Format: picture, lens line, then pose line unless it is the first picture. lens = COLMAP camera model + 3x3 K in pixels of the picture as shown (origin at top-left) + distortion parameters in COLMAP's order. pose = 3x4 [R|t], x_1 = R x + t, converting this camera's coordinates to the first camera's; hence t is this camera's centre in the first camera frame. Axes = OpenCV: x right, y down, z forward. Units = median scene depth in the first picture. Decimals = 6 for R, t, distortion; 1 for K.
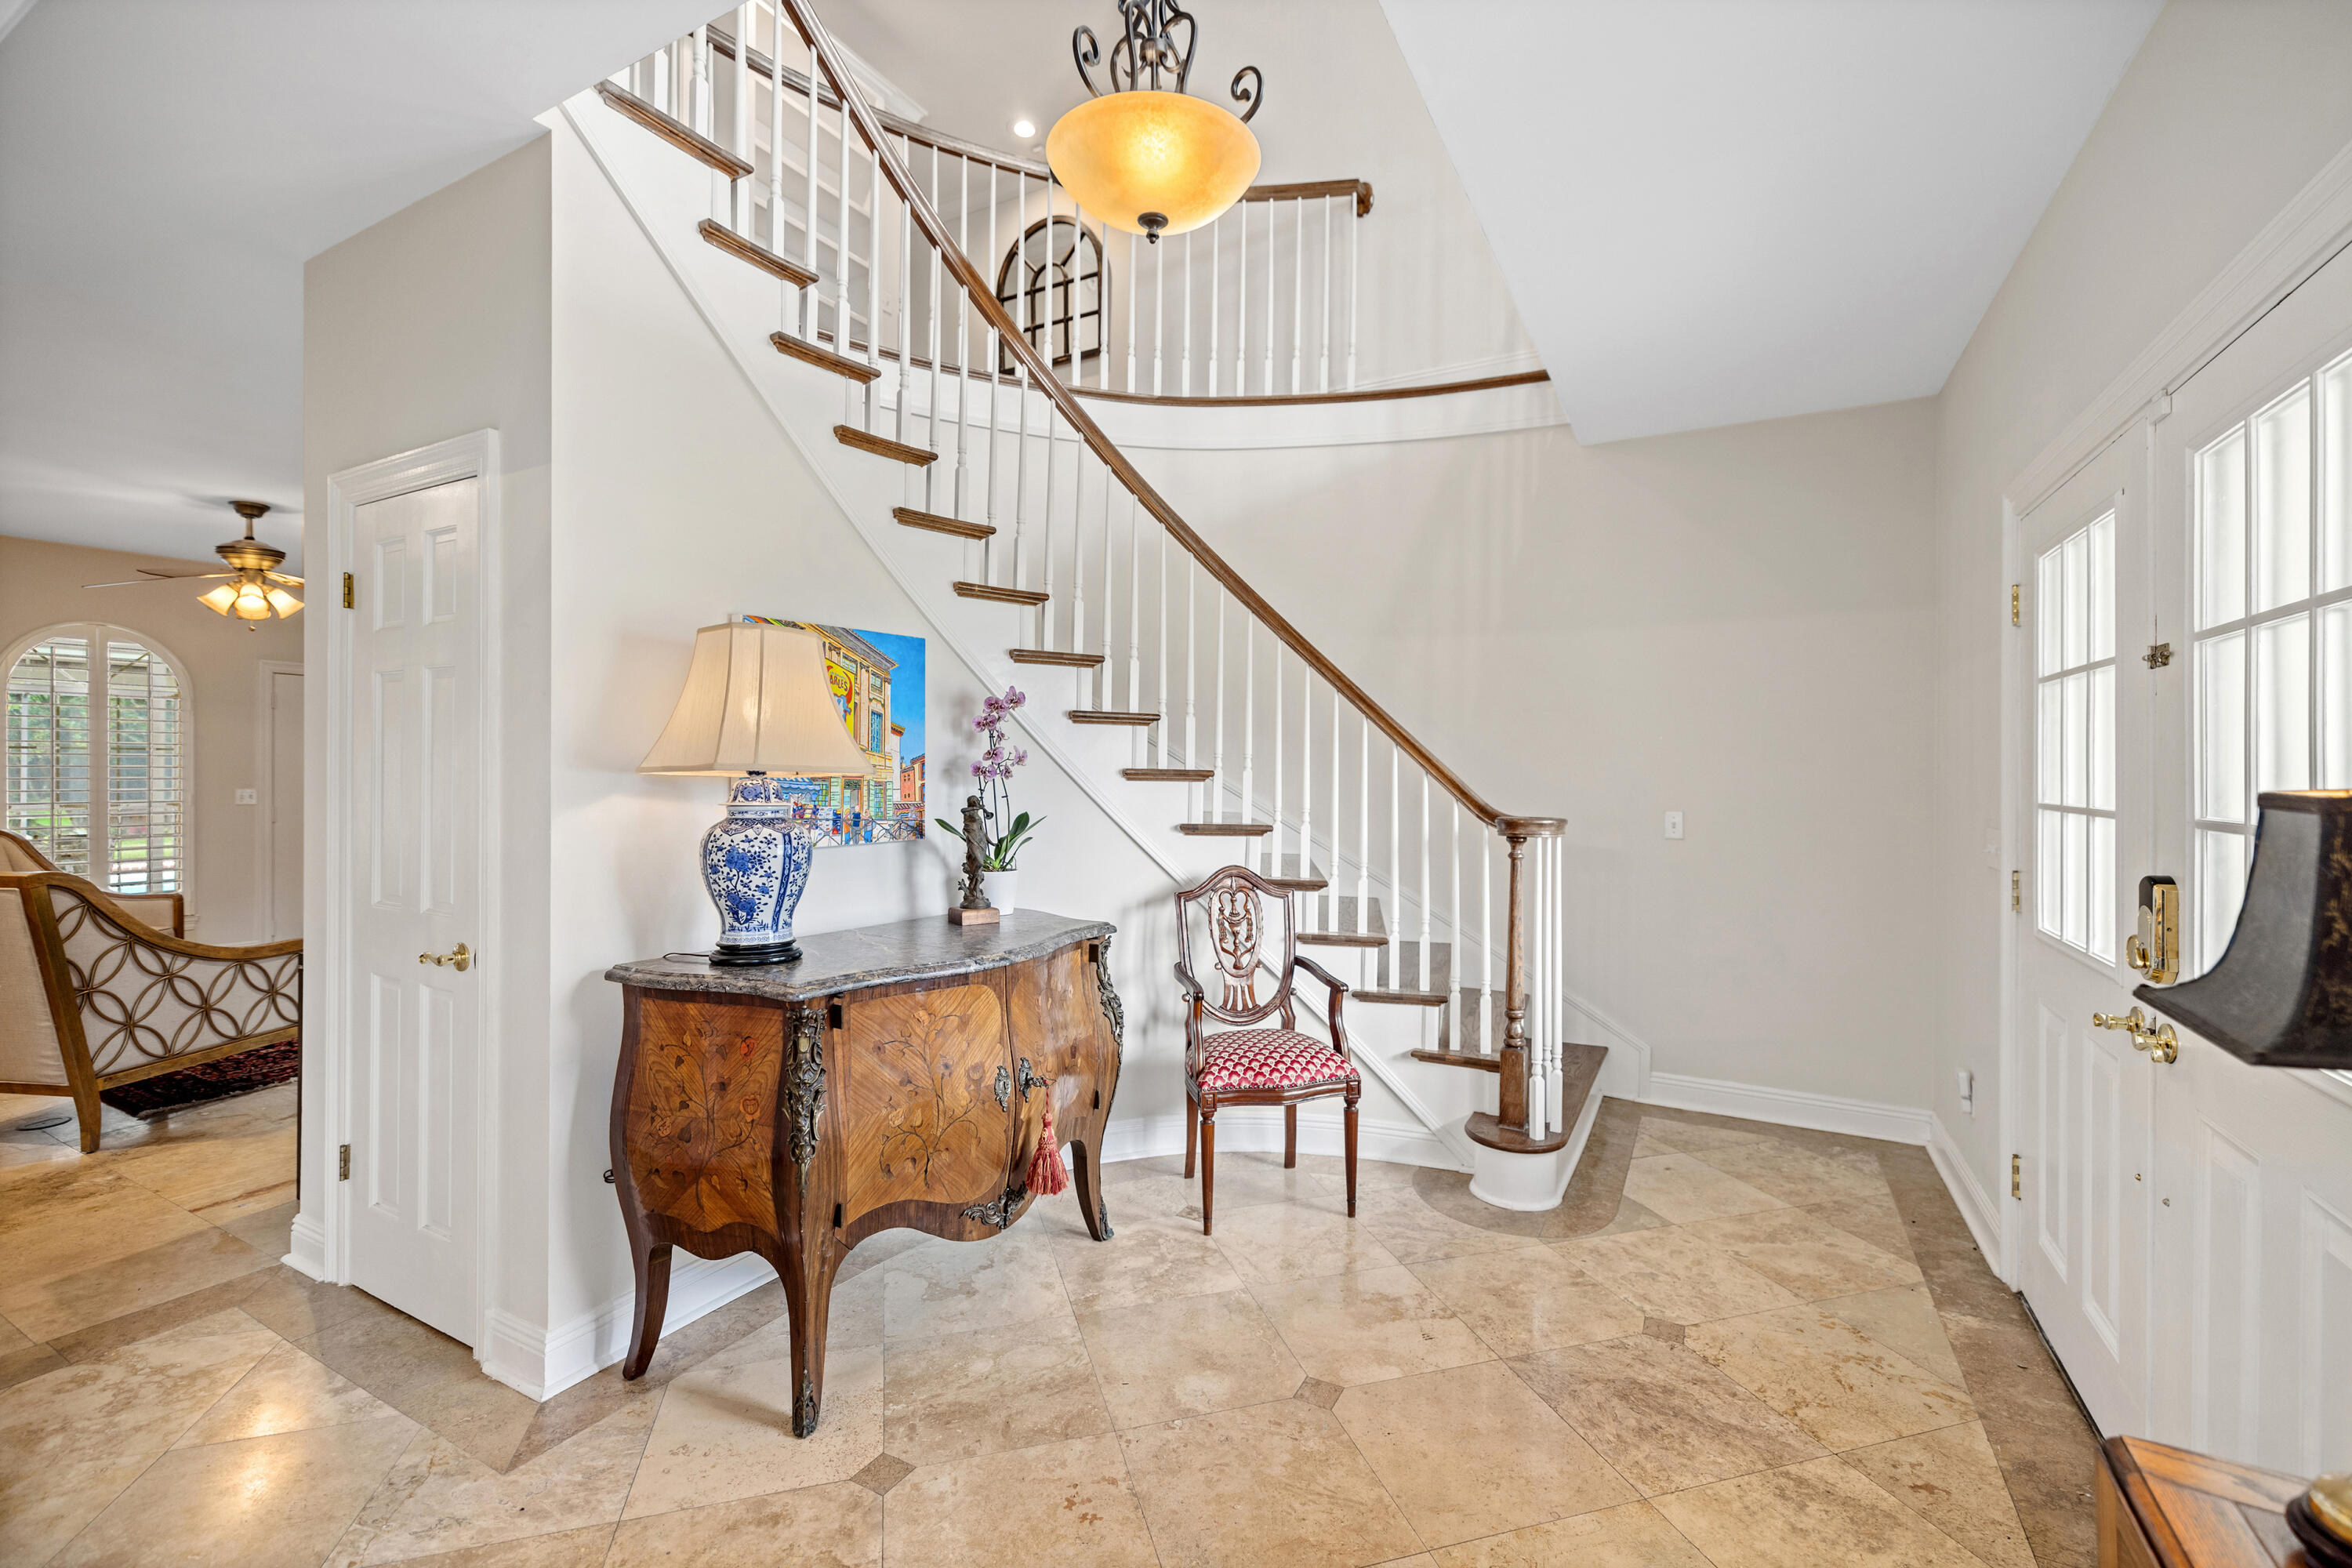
lens RADIAL K [[1001.9, 0, 1189.4], [0, 1001.9, 774.8], [0, 0, 1]] dist [0.001298, -0.000625]
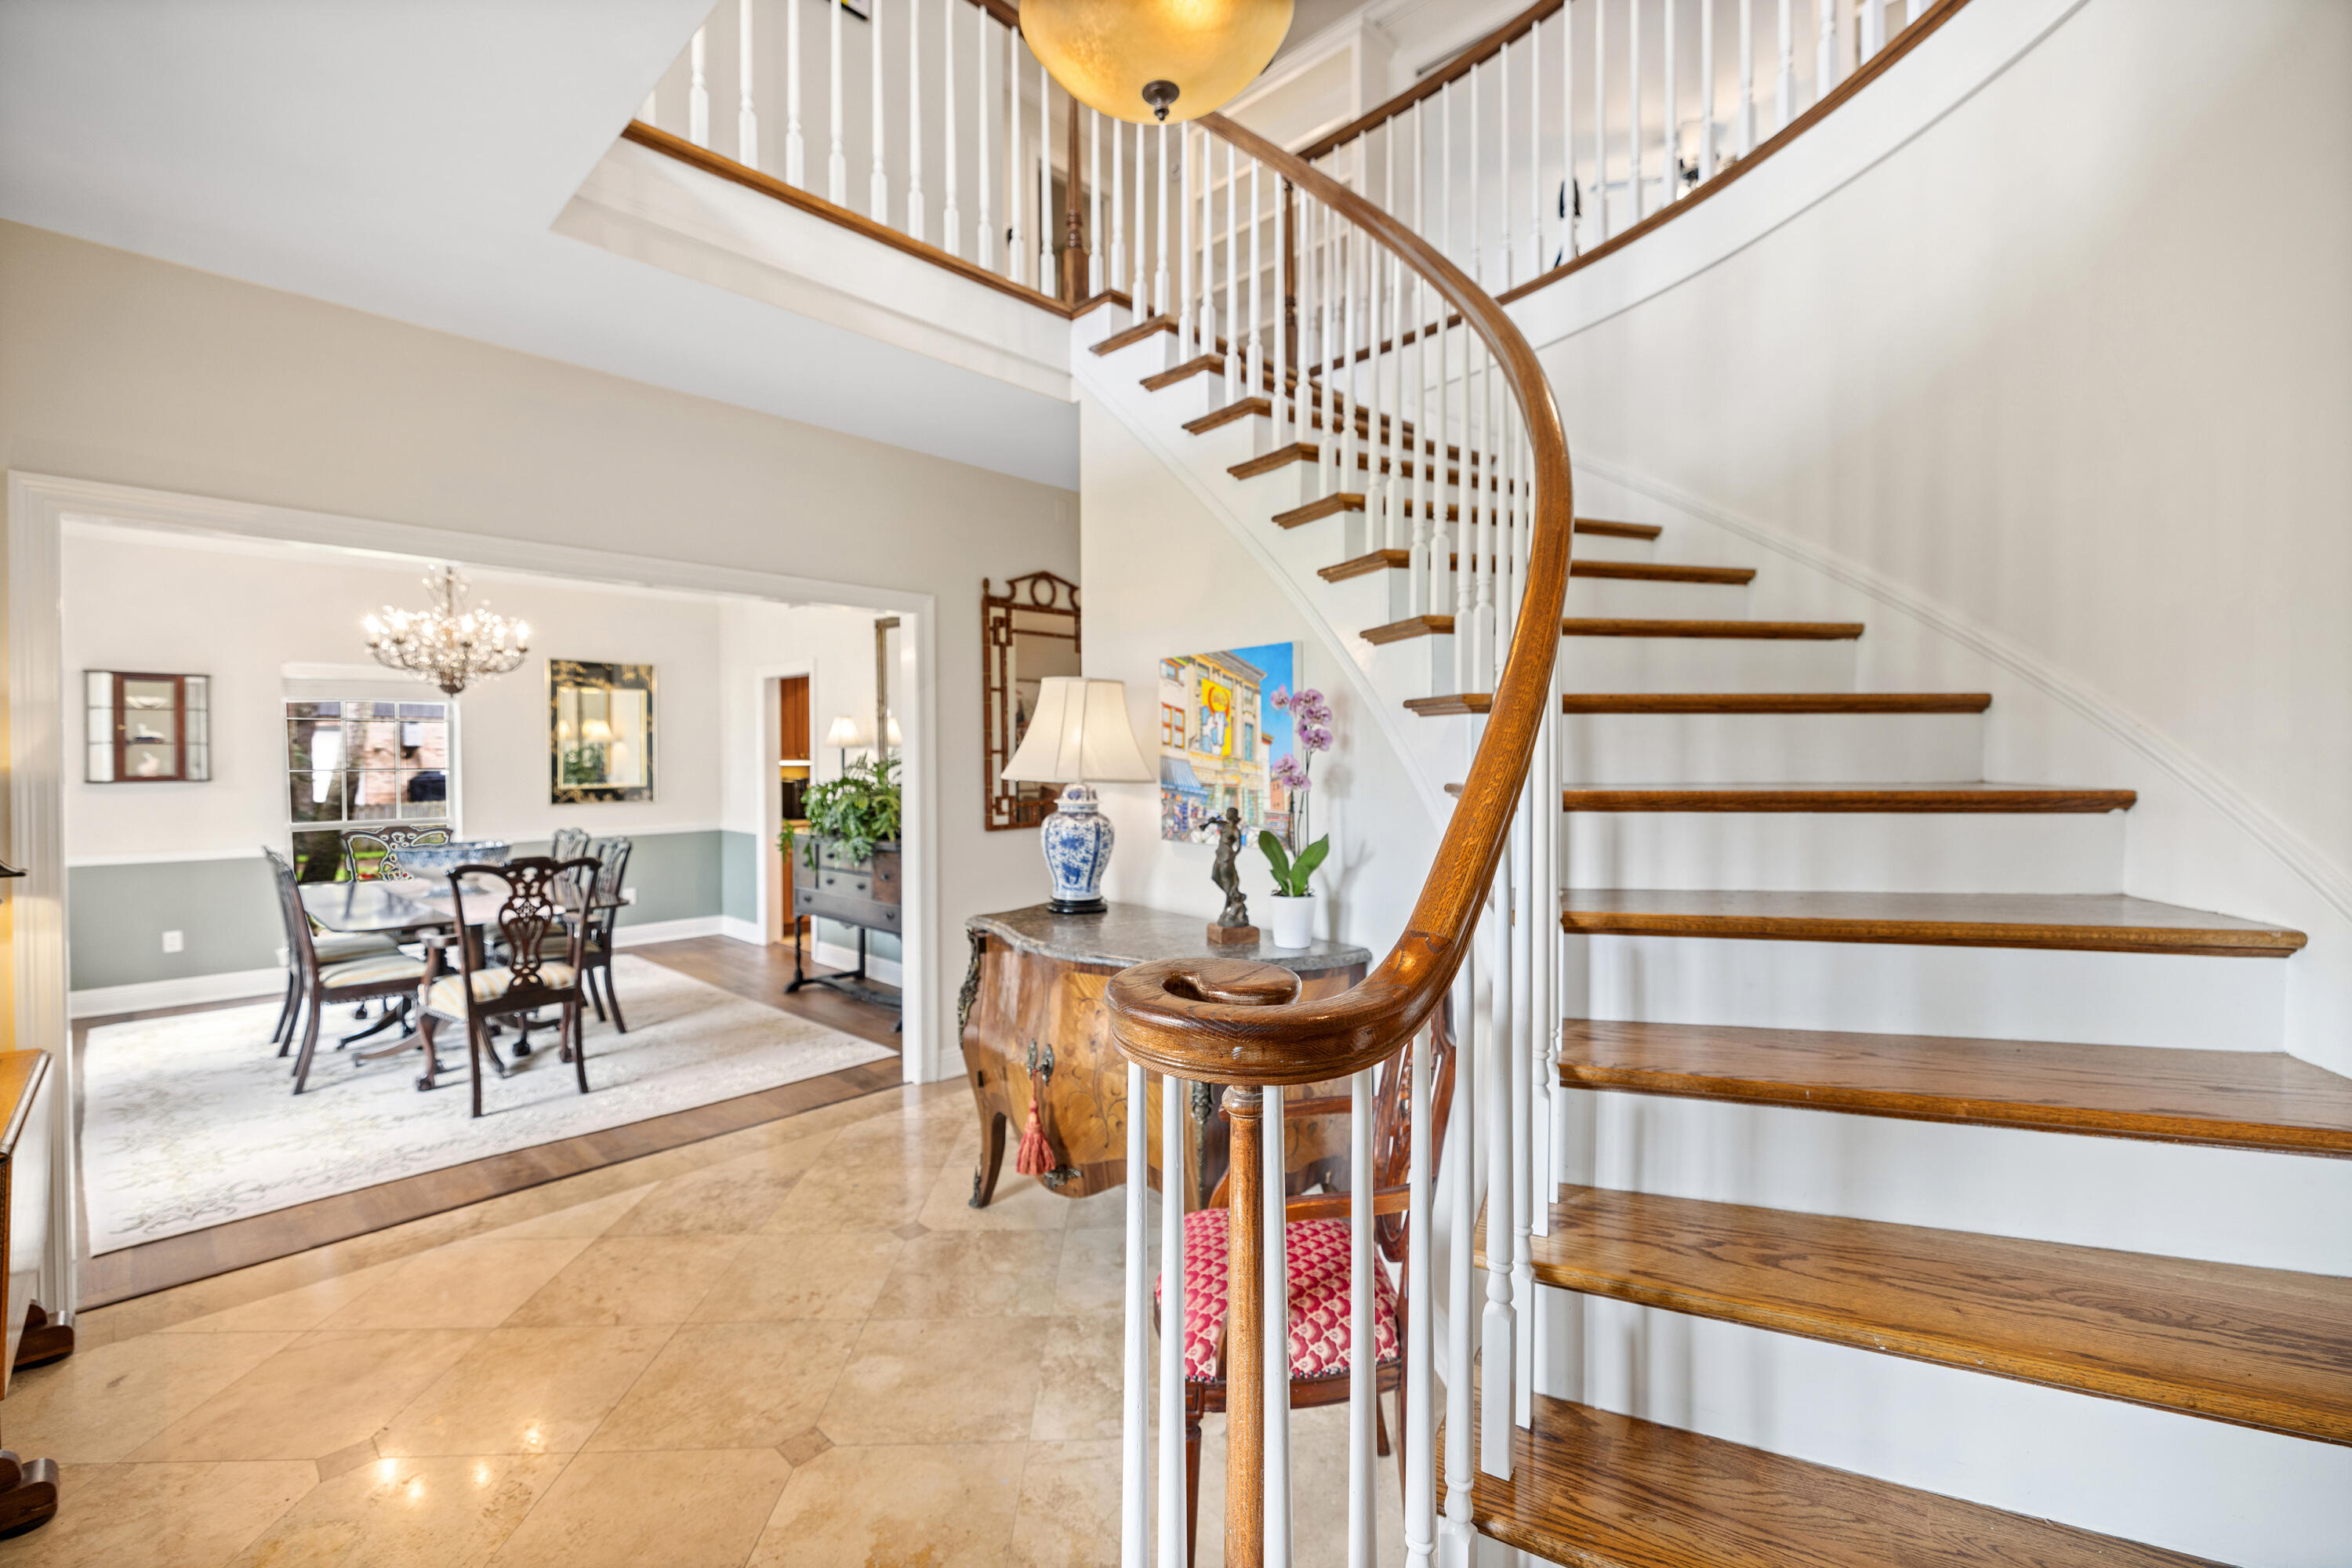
lens RADIAL K [[1001.9, 0, 1187.8], [0, 1001.9, 765.7], [0, 0, 1]] dist [0.001298, -0.000625]
pose [[-0.266873, 0.005304, -0.963717, 0.713068], [-0.003748, 0.999972, 0.006541, -0.024584], [0.963725, 0.005357, -0.266845, 1.210210]]
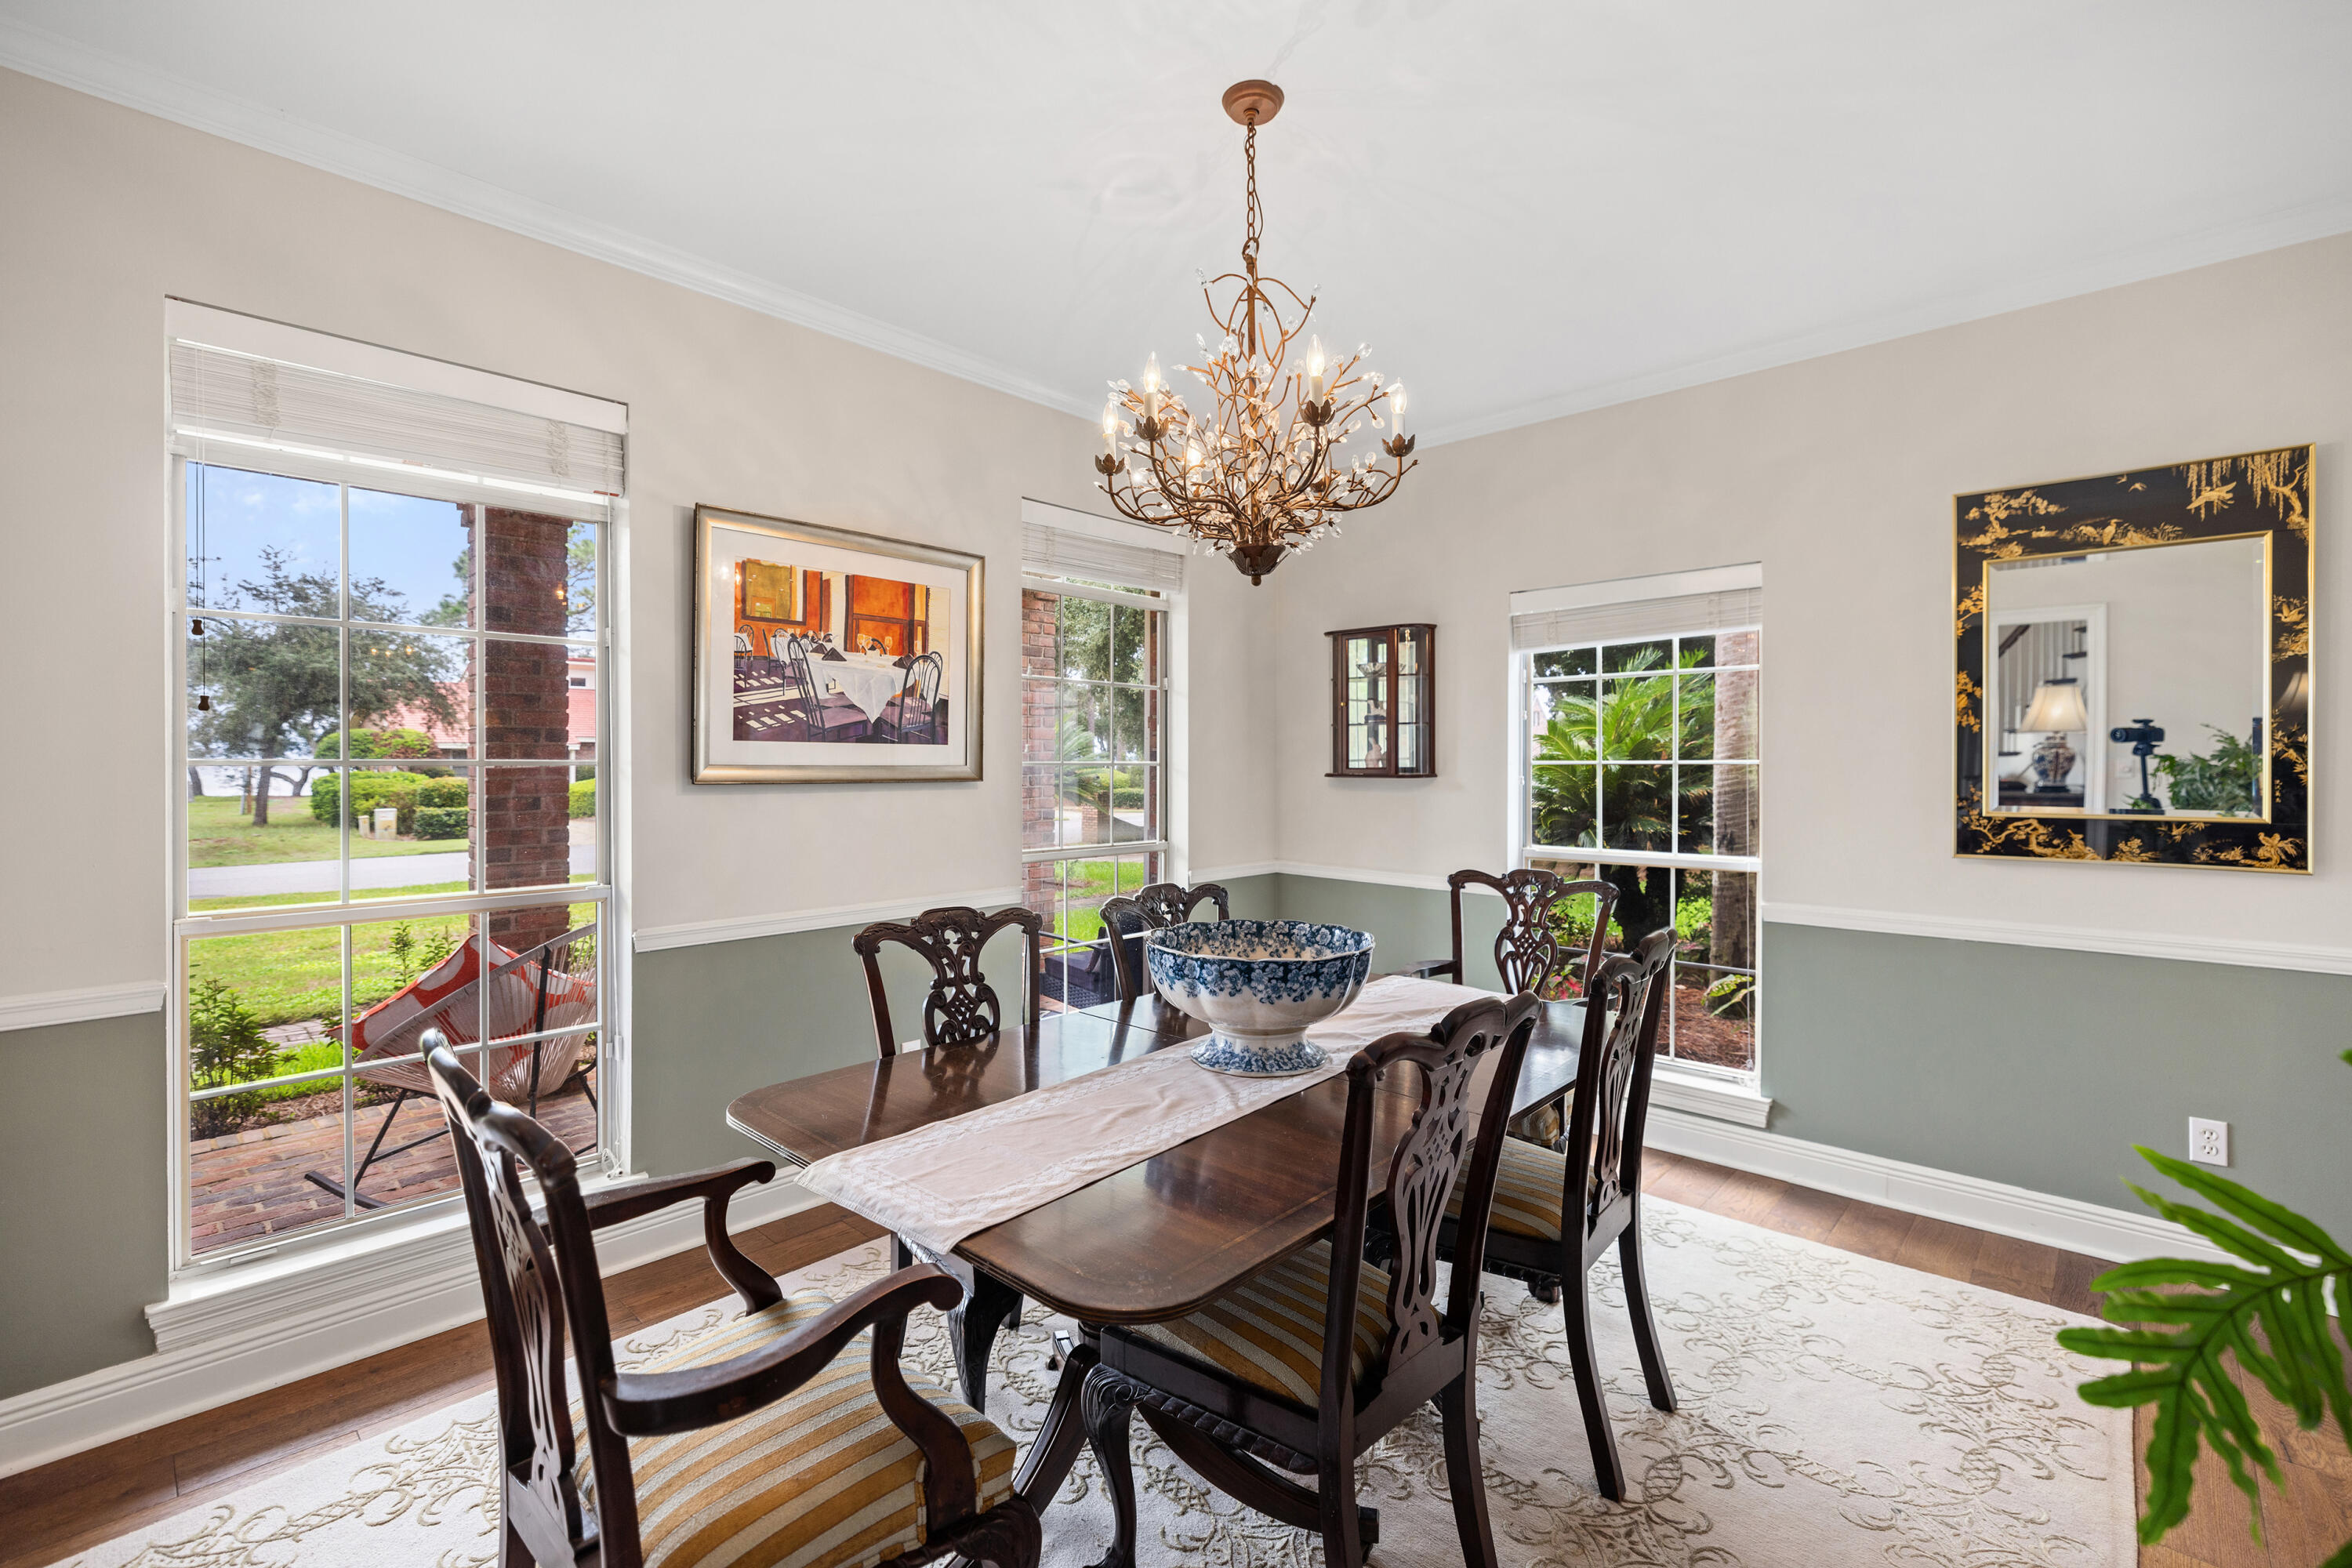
lens RADIAL K [[1001.9, 0, 1167.8], [0, 1001.9, 769.4], [0, 0, 1]] dist [0.001298, -0.000625]
pose [[-0.961426, -0.010262, 0.274873, -0.724565], [-0.006031, 0.999850, 0.016234, -0.003490], [-0.274998, 0.013950, -0.961344, 0.253961]]
